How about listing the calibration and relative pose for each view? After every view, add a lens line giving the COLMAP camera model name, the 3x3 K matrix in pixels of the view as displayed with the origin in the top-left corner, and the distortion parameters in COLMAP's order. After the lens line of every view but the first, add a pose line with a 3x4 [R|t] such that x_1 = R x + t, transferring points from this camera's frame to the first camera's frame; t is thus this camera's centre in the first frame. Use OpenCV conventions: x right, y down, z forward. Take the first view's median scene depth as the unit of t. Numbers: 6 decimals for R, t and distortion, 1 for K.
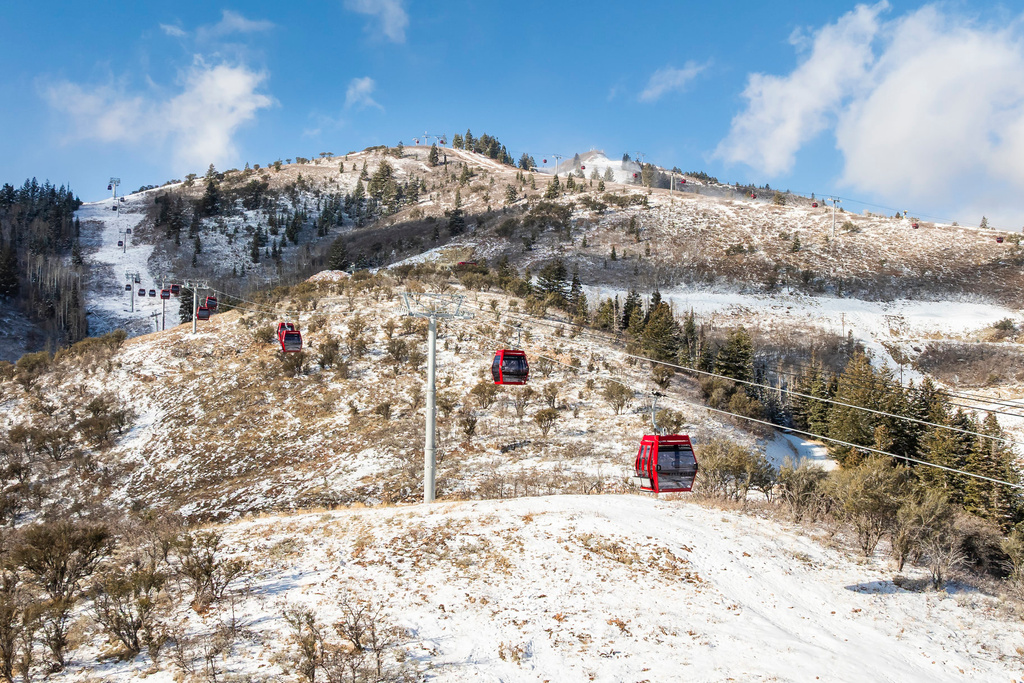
lens RADIAL K [[1357.3, 0, 512.0], [0, 1357.3, 341.5], [0, 0, 1]] dist [-0.024800, -0.020179]
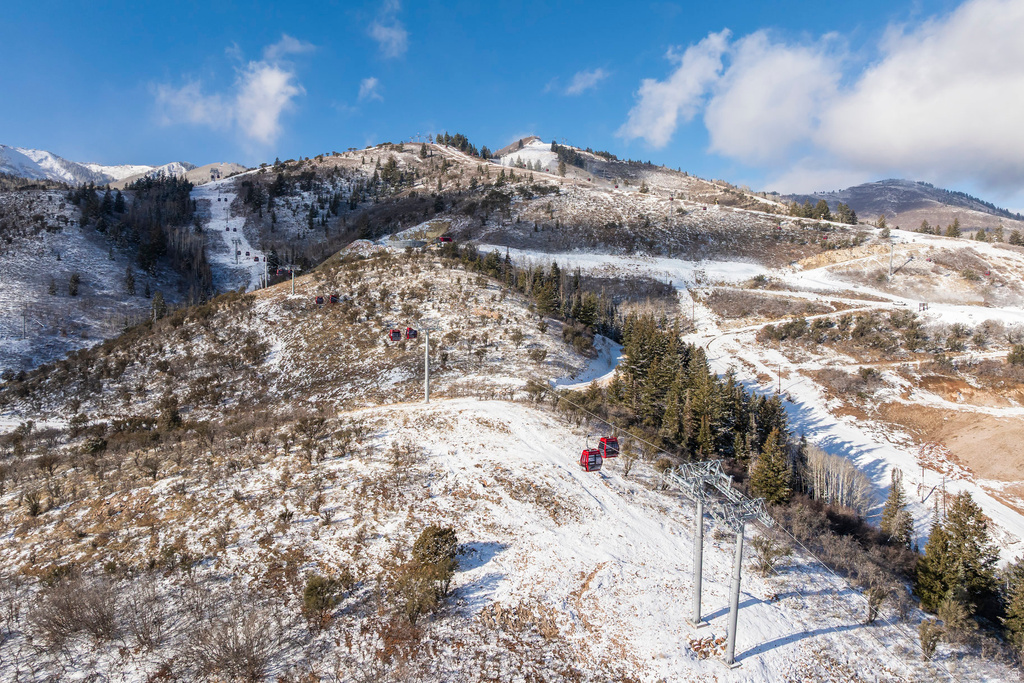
lens RADIAL K [[1357.3, 0, 512.0], [0, 1357.3, 341.5], [0, 0, 1]] dist [-0.024800, -0.020179]
pose [[0.999943, -0.007872, 0.007173, 0.033793], [0.006985, 0.993192, 0.116282, -0.119273], [-0.008039, -0.116225, 0.993190, -0.629101]]
